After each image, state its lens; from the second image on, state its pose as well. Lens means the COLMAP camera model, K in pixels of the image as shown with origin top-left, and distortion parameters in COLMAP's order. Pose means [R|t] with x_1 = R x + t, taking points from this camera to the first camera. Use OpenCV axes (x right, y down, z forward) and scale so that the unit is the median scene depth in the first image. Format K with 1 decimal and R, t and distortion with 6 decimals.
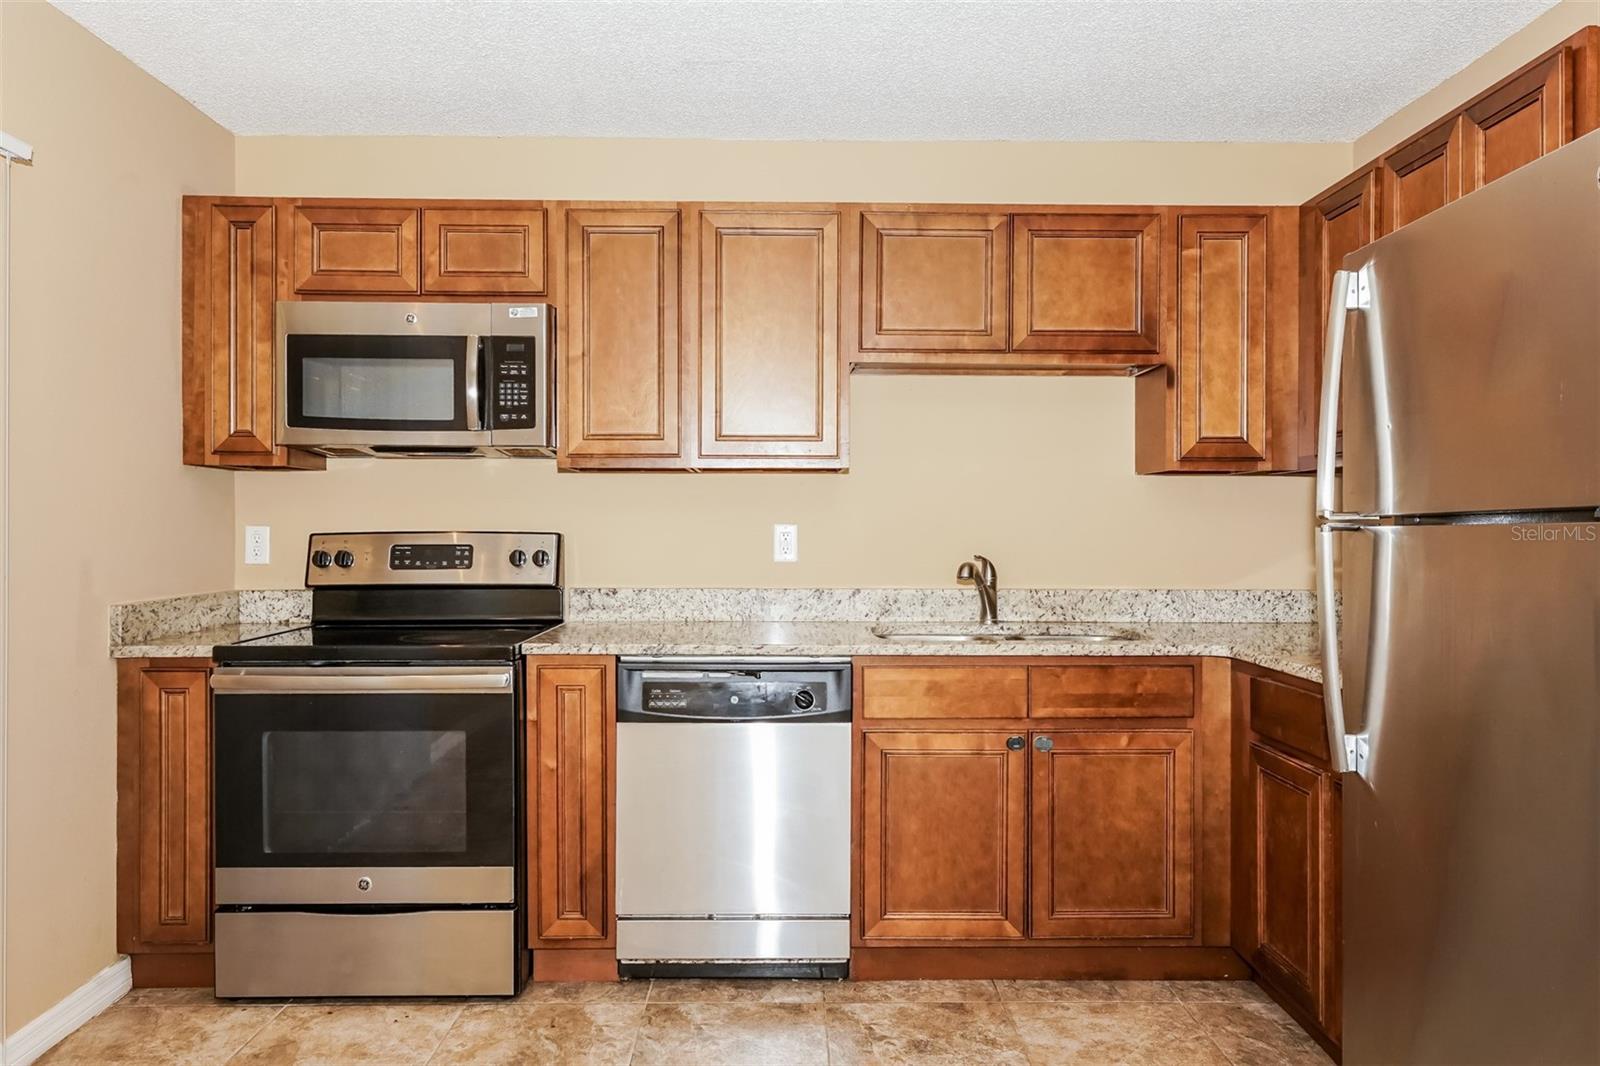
lens RADIAL K [[1119.3, 0, 802.6], [0, 1119.3, 527.6], [0, 0, 1]] dist [0.002844, 0.000447]
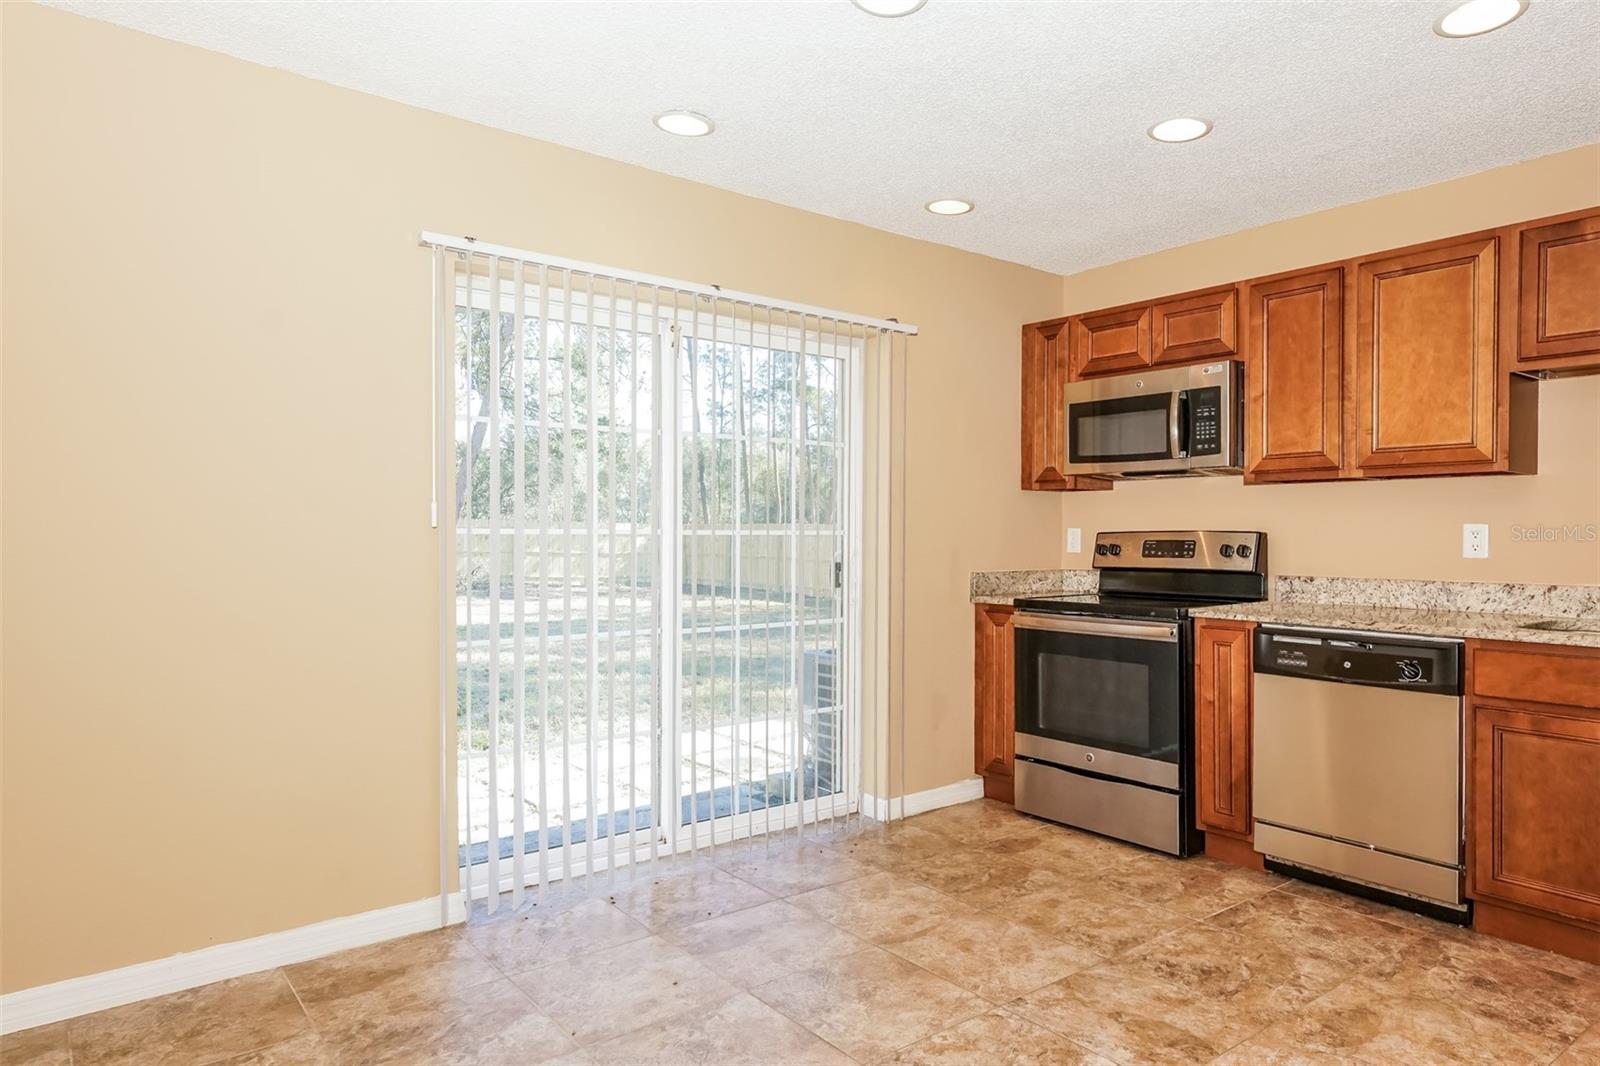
lens RADIAL K [[997.9, 0, 793.9], [0, 997.9, 532.3], [0, 0, 1]] dist [-0.003578, 0.000114]
pose [[0.593743, -0.002343, -0.804651, 0.428457], [-0.003558, 0.999978, -0.005538, 0.015062], [0.804647, 0.006151, 0.593722, -0.132549]]
